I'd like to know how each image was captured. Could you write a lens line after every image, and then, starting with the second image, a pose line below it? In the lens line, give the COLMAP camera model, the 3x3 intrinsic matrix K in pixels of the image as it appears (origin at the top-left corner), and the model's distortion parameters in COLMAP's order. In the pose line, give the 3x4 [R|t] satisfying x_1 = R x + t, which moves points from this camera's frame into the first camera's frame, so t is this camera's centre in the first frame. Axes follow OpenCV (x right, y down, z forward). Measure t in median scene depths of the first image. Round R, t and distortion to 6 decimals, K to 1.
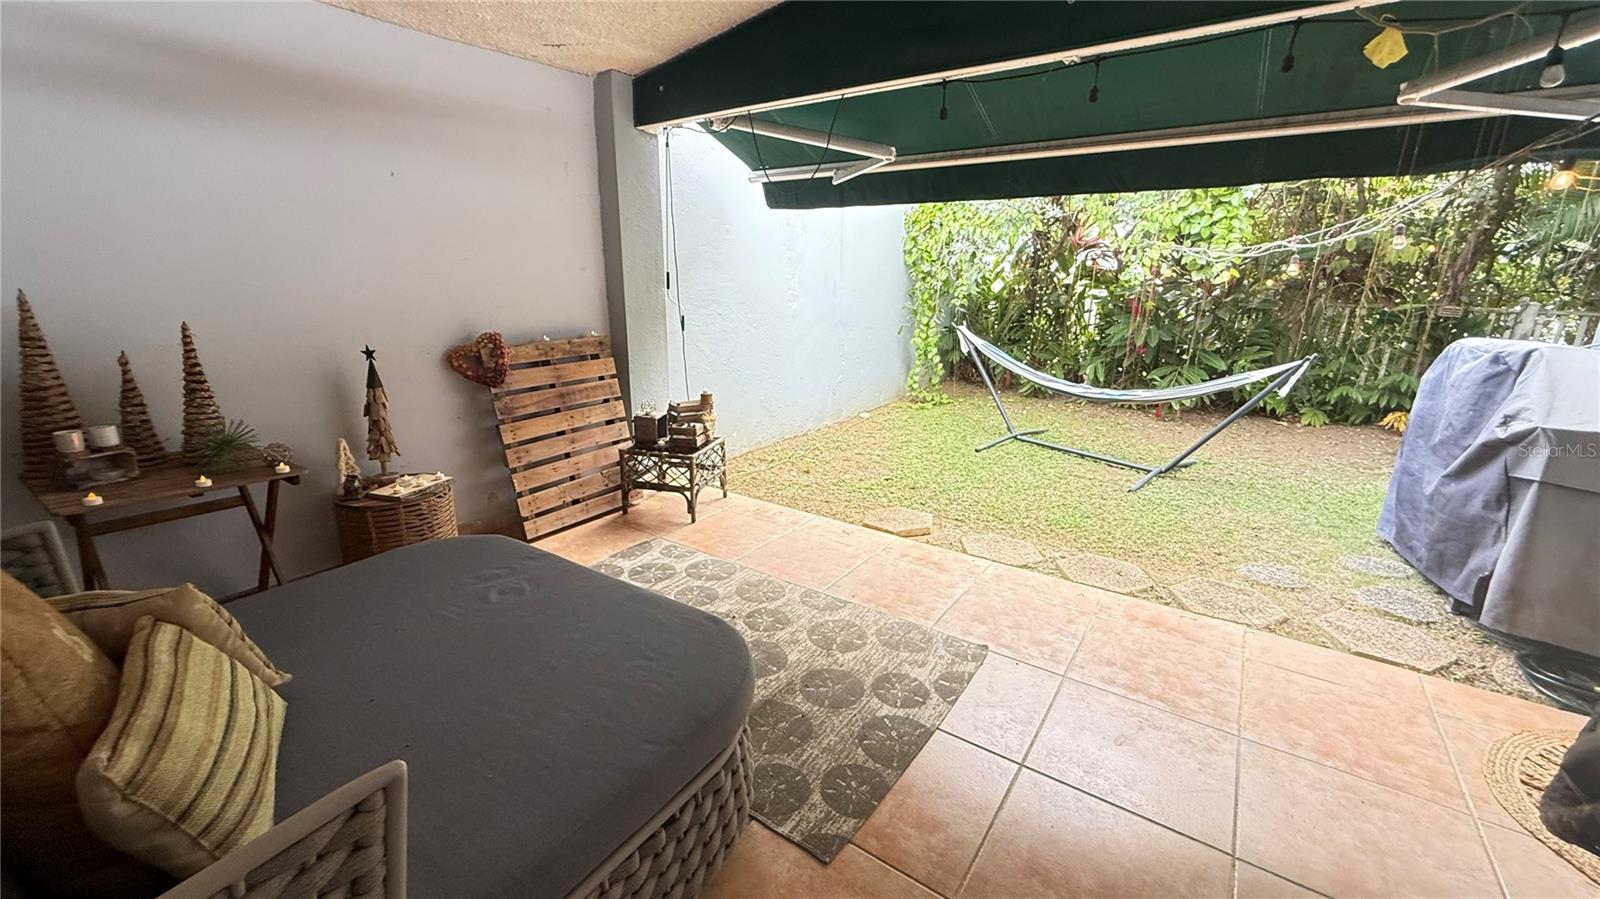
lens RADIAL K [[637.8, 0, 797.0], [0, 637.8, 450.1], [0, 0, 1]] dist [0.000250, 0.000410]
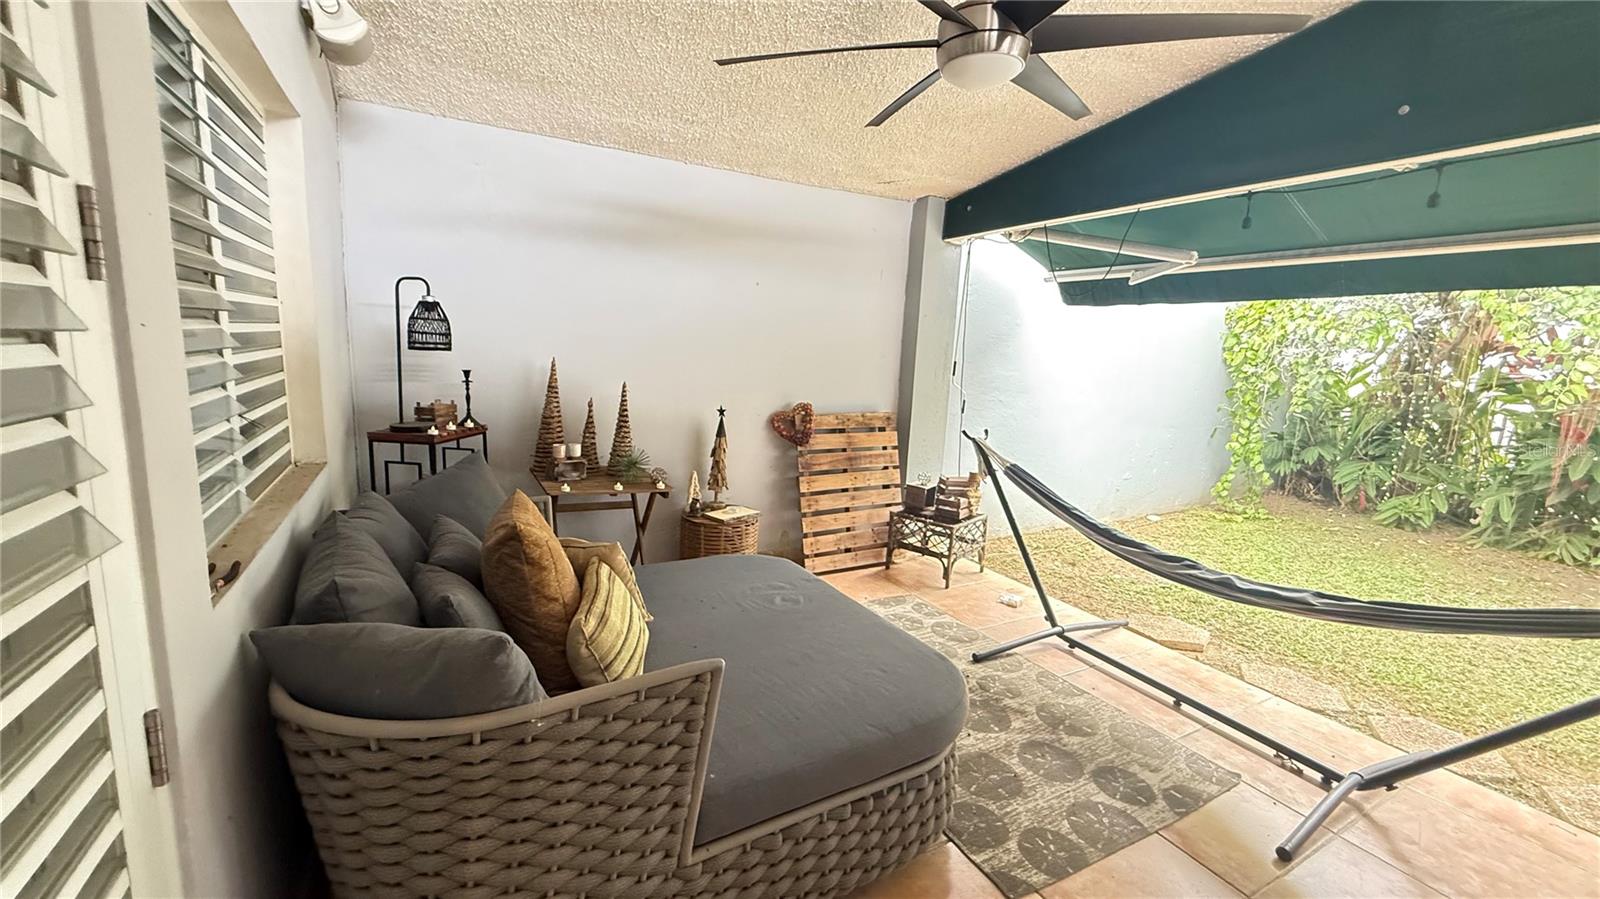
lens RADIAL K [[637.8, 0, 798.4], [0, 637.8, 447.2], [0, 0, 1]] dist [0.000250, 0.000410]
pose [[0.899887, 0.102774, -0.423842, 0.055700], [-0.155474, 0.983585, -0.091594, 0.020663], [0.407471, 0.148320, 0.901093, -0.137640]]
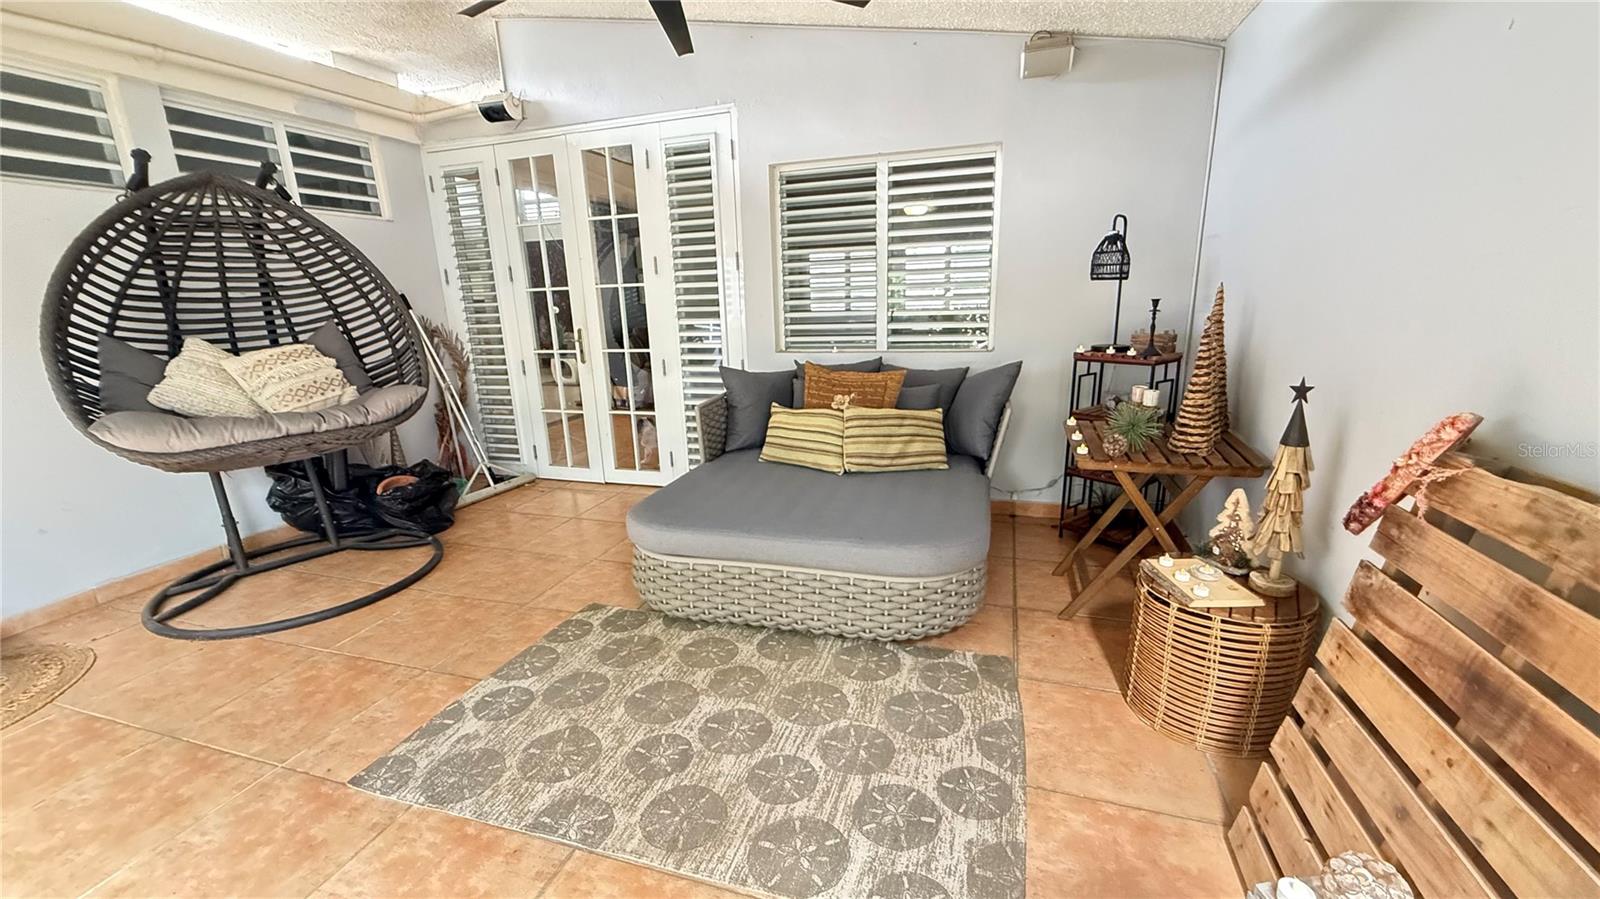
lens RADIAL K [[637.8, 0, 795.6], [0, 637.8, 449.6], [0, 0, 1]] dist [0.000250, 0.000410]
pose [[-0.955050, 0.090122, -0.282414, -0.019338], [-0.059209, 0.875484, 0.479606, -0.352262], [0.290472, 0.474769, -0.830795, 1.331496]]
